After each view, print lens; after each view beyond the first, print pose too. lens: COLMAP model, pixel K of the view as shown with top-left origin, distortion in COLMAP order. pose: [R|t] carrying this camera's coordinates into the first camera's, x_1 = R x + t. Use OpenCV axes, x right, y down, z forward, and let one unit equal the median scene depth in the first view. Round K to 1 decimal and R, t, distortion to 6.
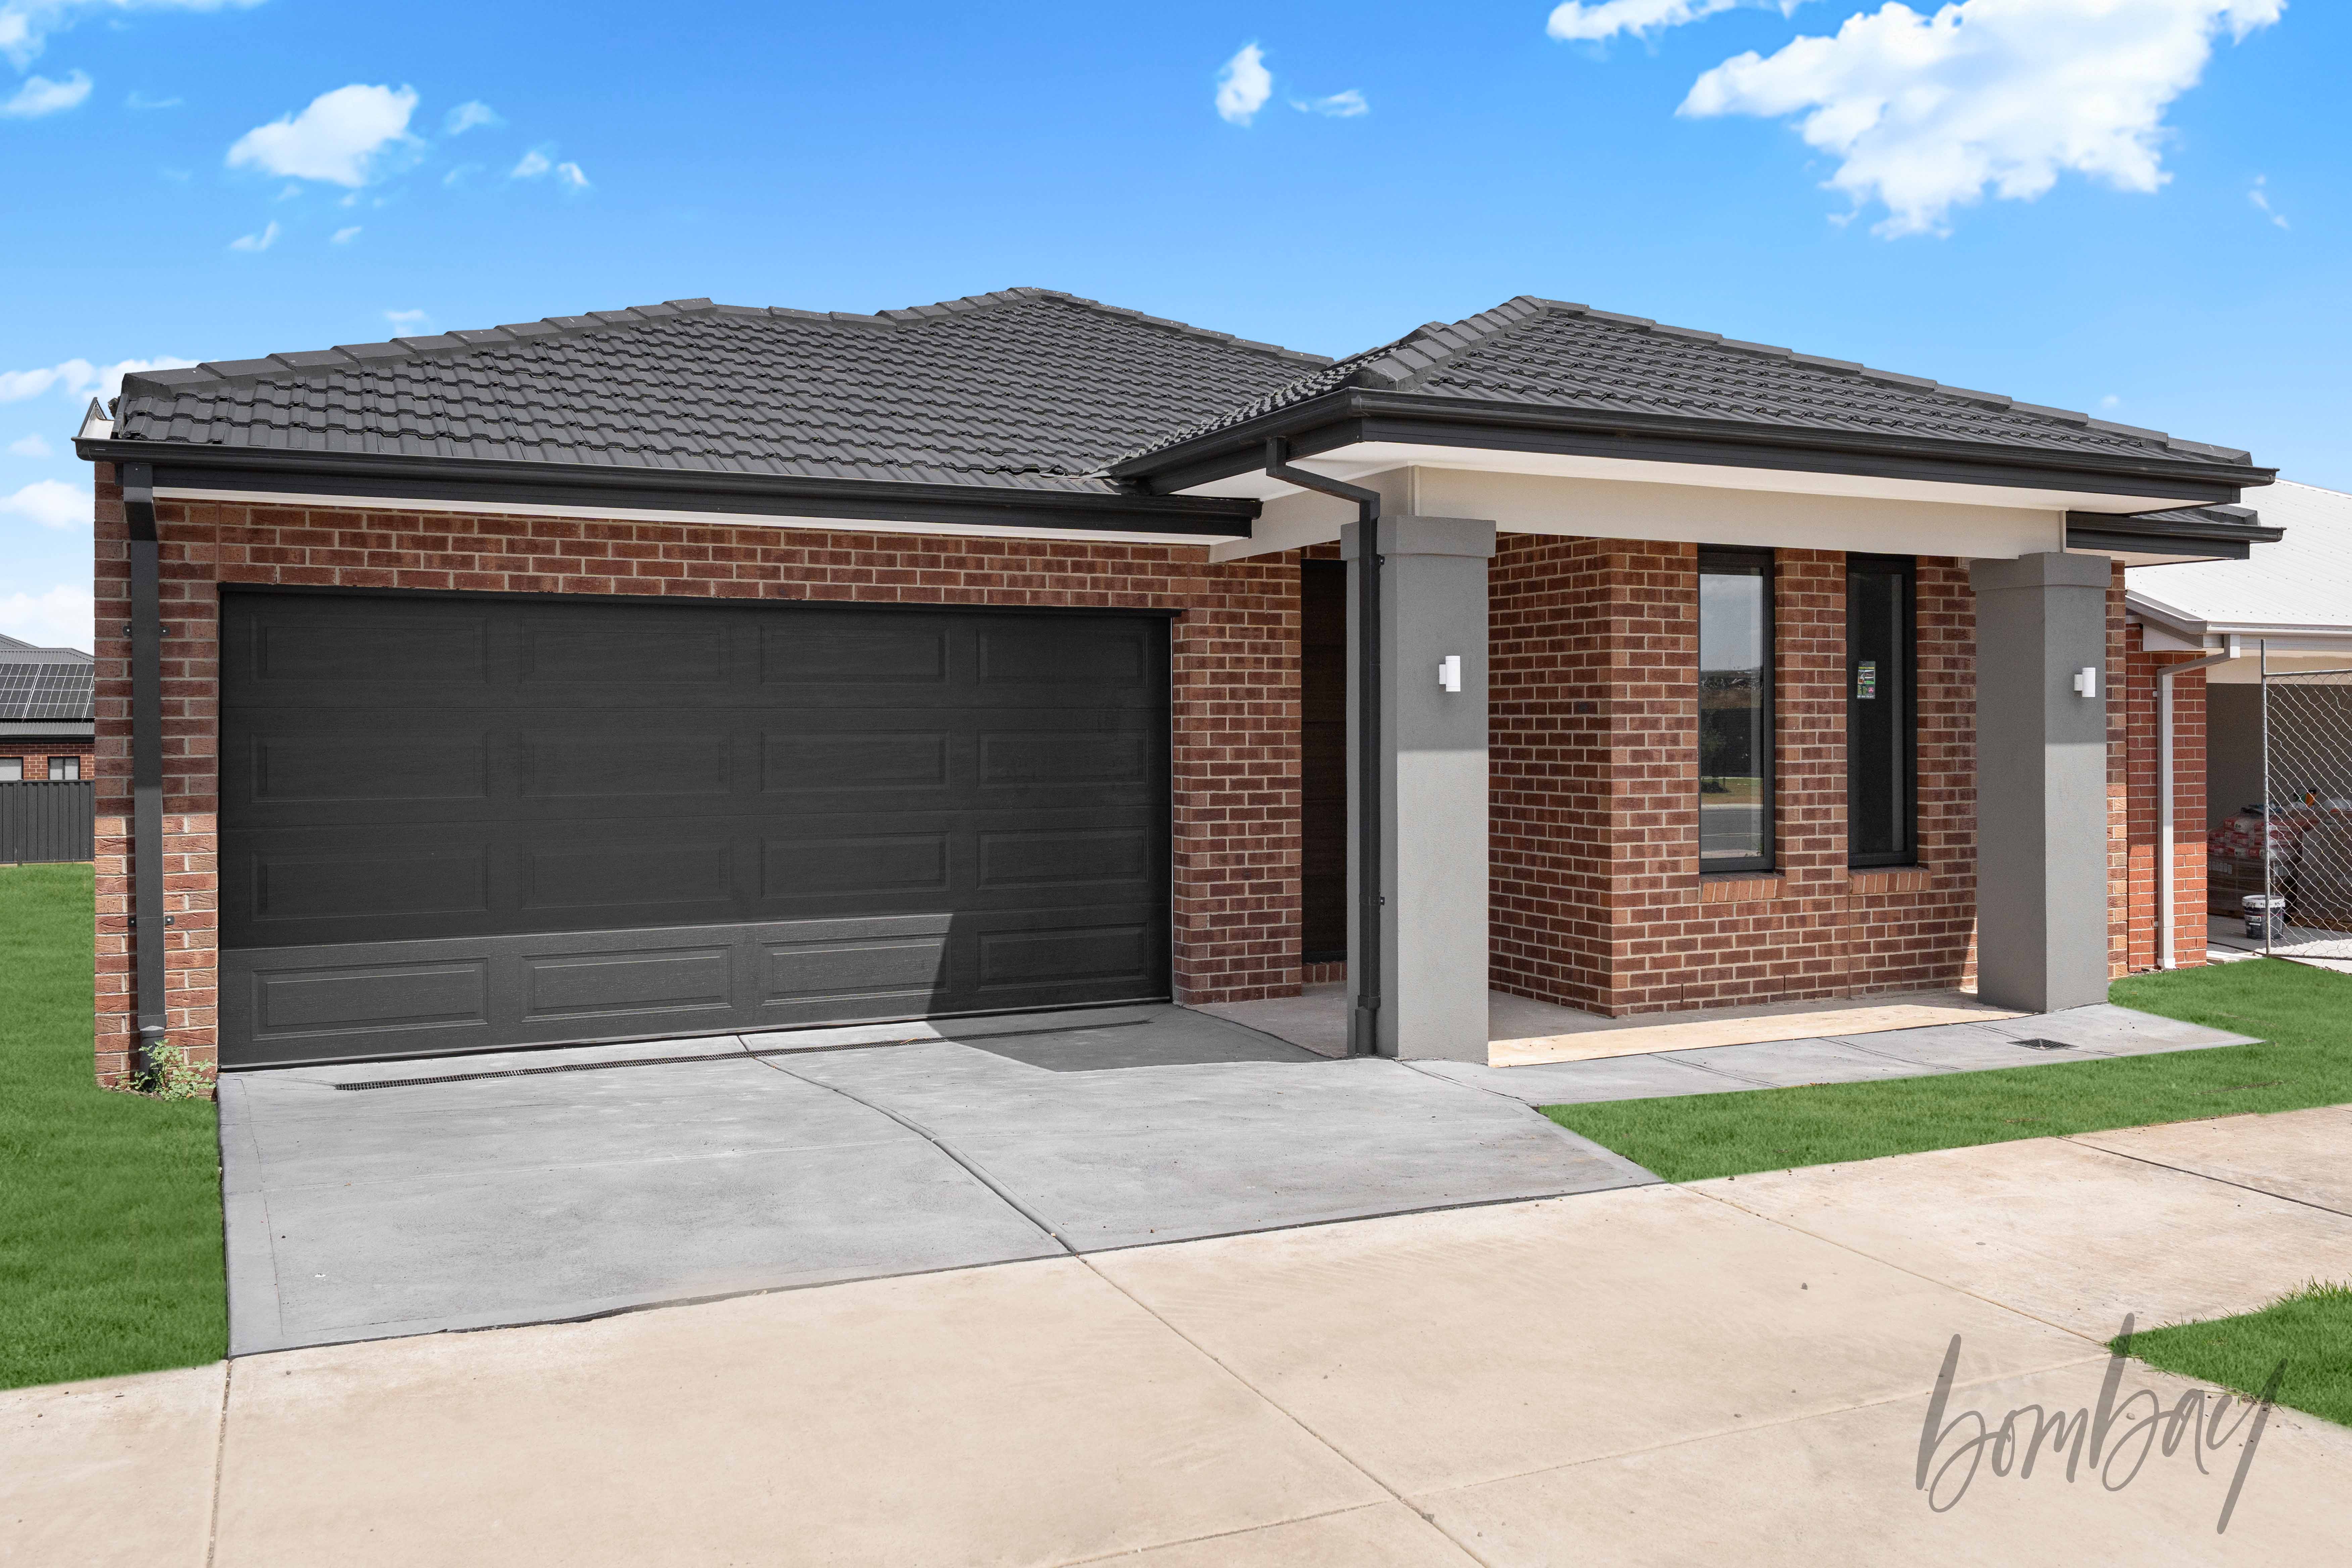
lens RADIAL K [[1587.1, 0, 1175.5], [0, 1587.1, 772.1], [0, 0, 1]] dist [0.004894, -0.001880]
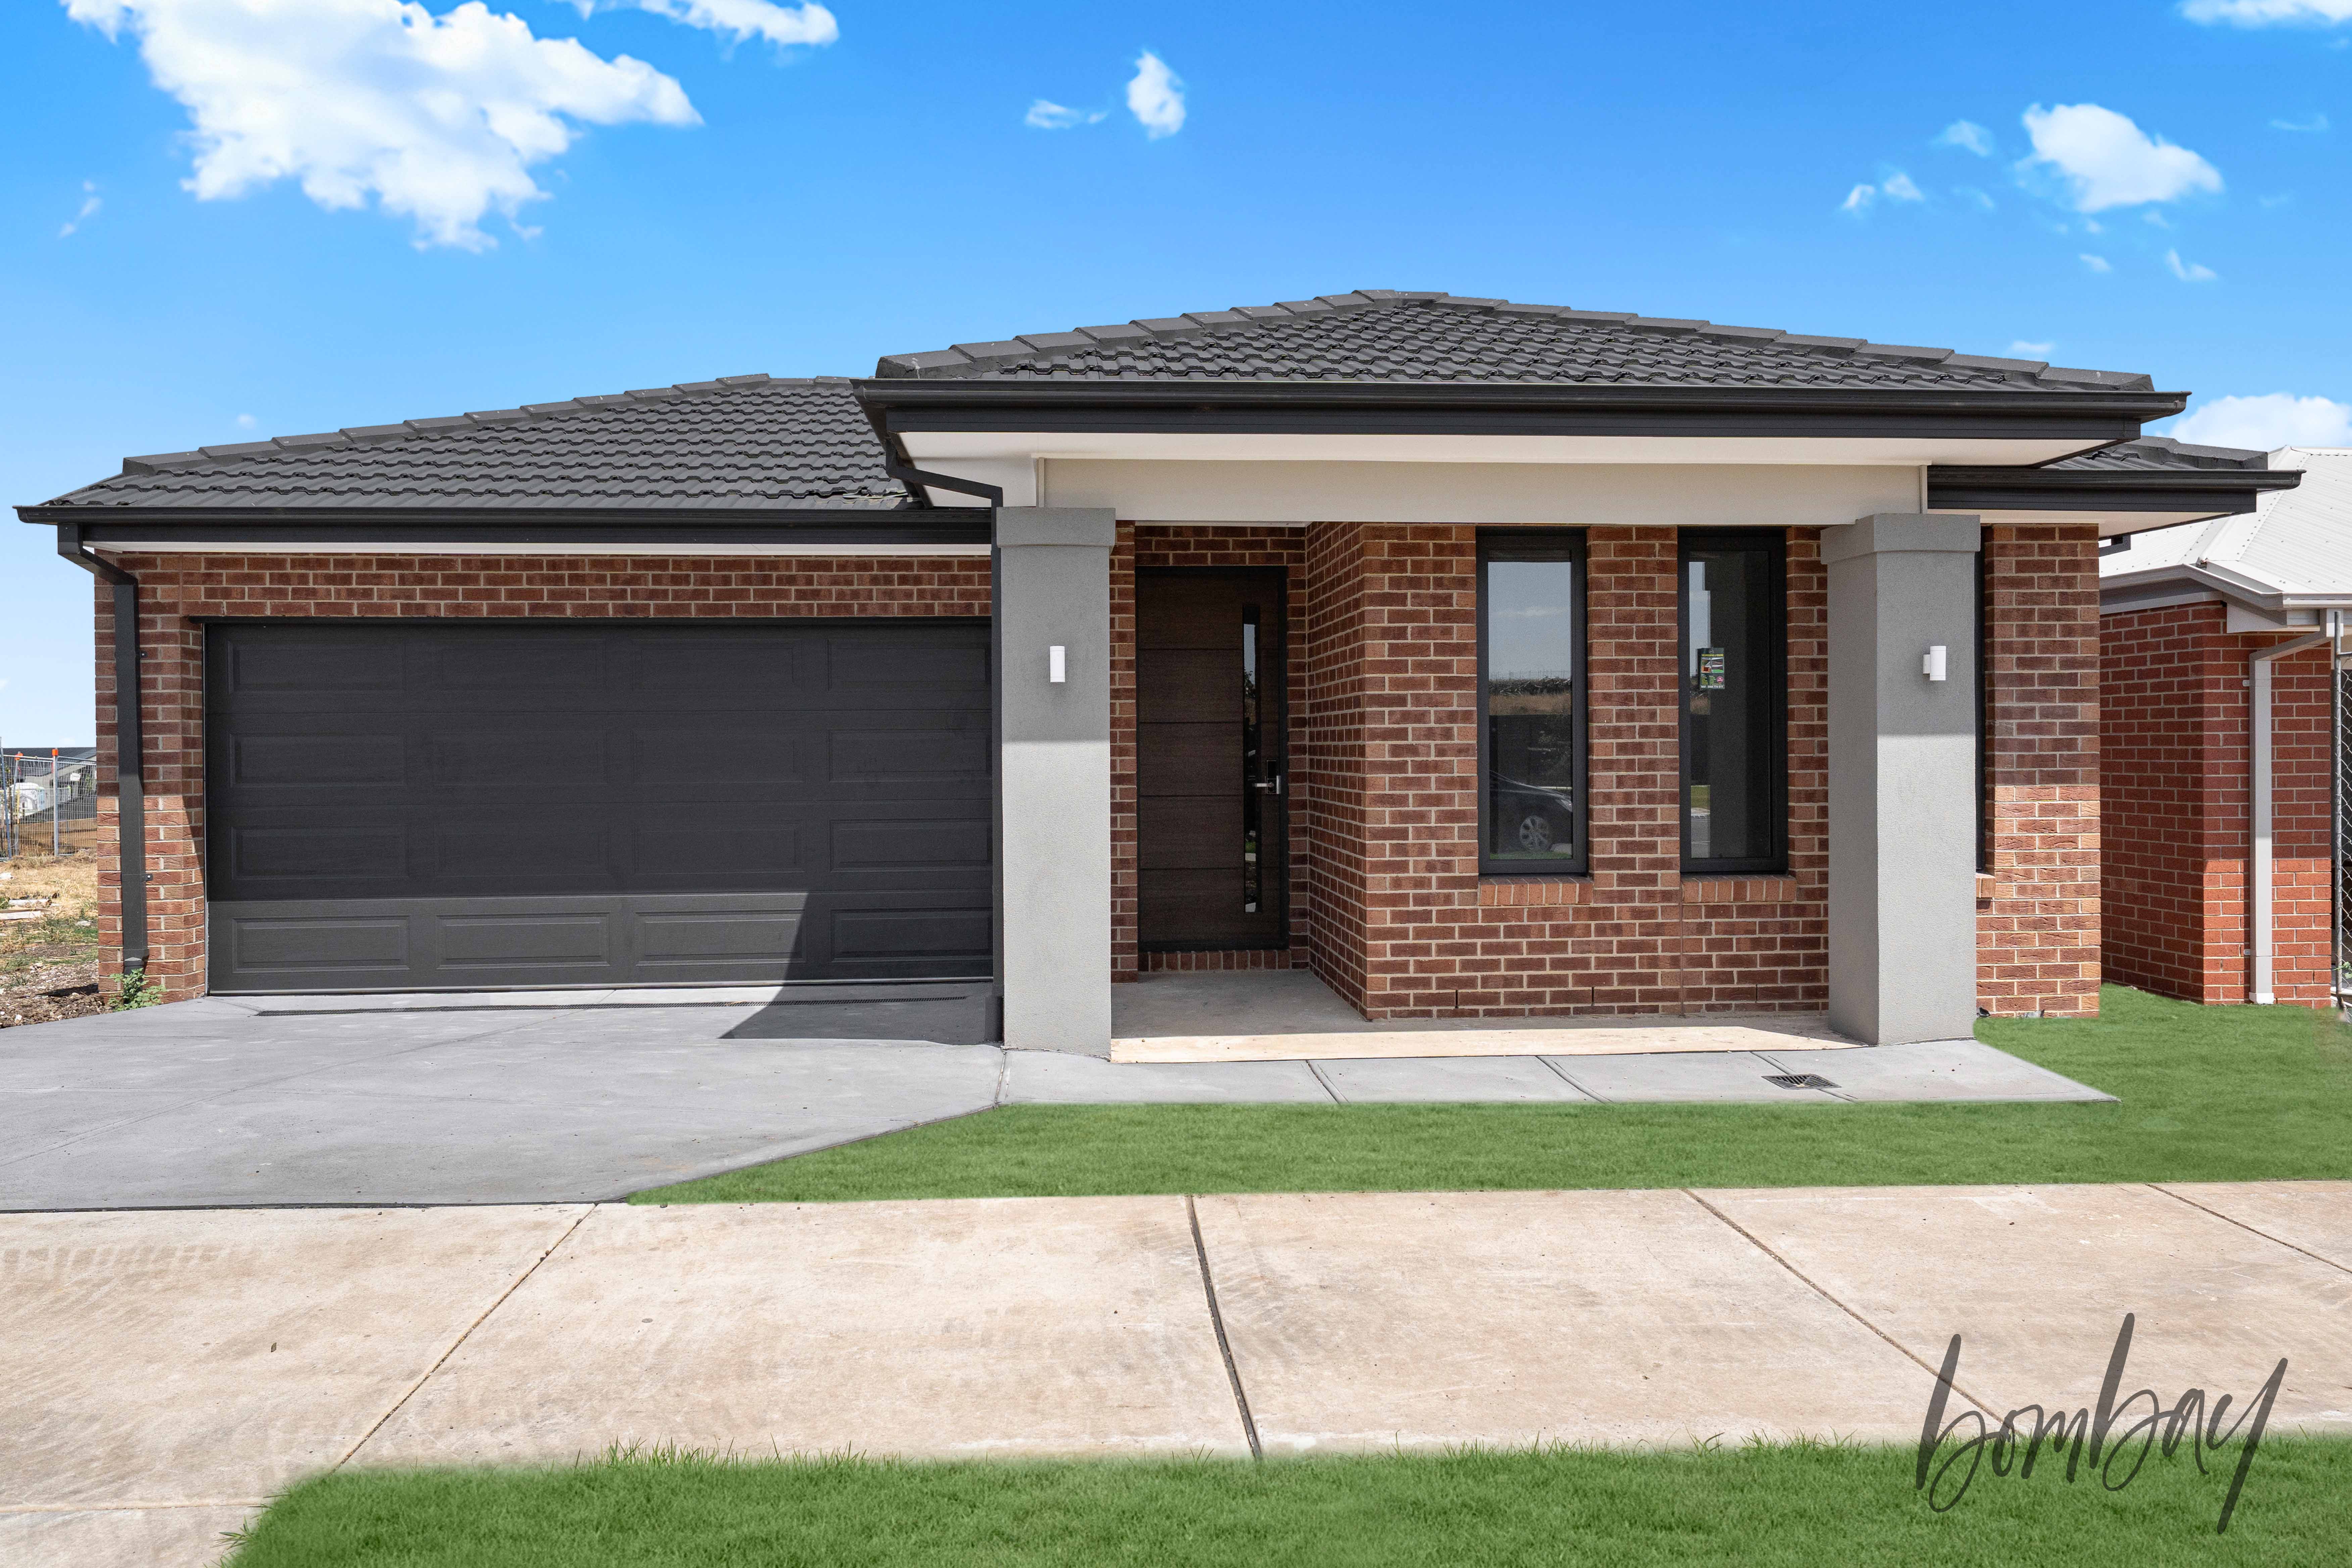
lens RADIAL K [[1330.9, 0, 1176.0], [0, 1330.9, 796.3], [0, 0, 1]] dist [0.004293, 0.000034]
pose [[0.948165, 0.007873, -0.317680, 0.420749], [-0.004729, 0.999932, 0.010665, 0.009519], [0.317742, -0.008610, 0.948138, 0.192232]]
